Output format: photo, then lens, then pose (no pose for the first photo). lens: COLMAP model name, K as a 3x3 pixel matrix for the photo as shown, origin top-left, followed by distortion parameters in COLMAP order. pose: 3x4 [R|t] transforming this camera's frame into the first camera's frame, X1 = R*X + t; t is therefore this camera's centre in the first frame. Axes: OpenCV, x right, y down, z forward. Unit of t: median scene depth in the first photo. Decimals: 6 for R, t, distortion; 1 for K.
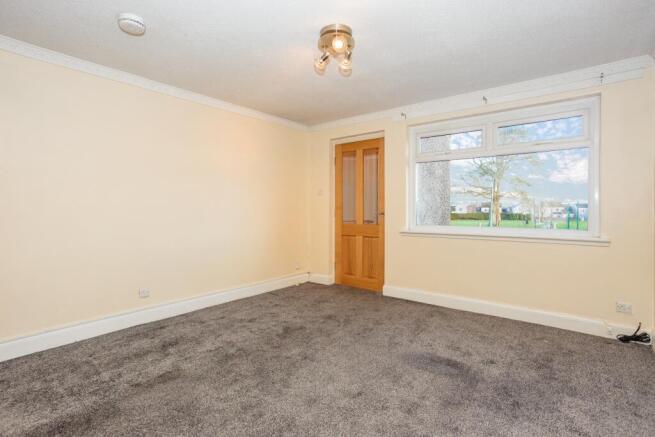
lens RADIAL K [[320.1, 0, 325.3], [0, 320.1, 213.1], [0, 0, 1]] dist [-0.025092, 0.010367]
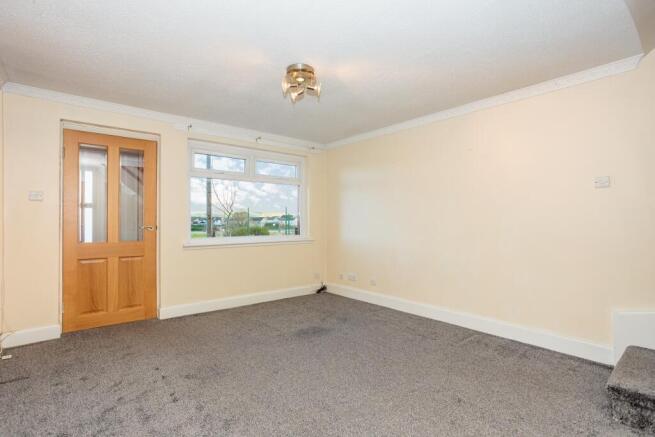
lens RADIAL K [[320.1, 0, 324.7], [0, 320.1, 222.5], [0, 0, 1]] dist [-0.025092, 0.010367]
pose [[0.211805, -0.007871, 0.977280, -0.584561], [0.009621, 0.999936, 0.005968, -0.014383], [-0.977265, 0.008138, 0.211867, 0.364364]]
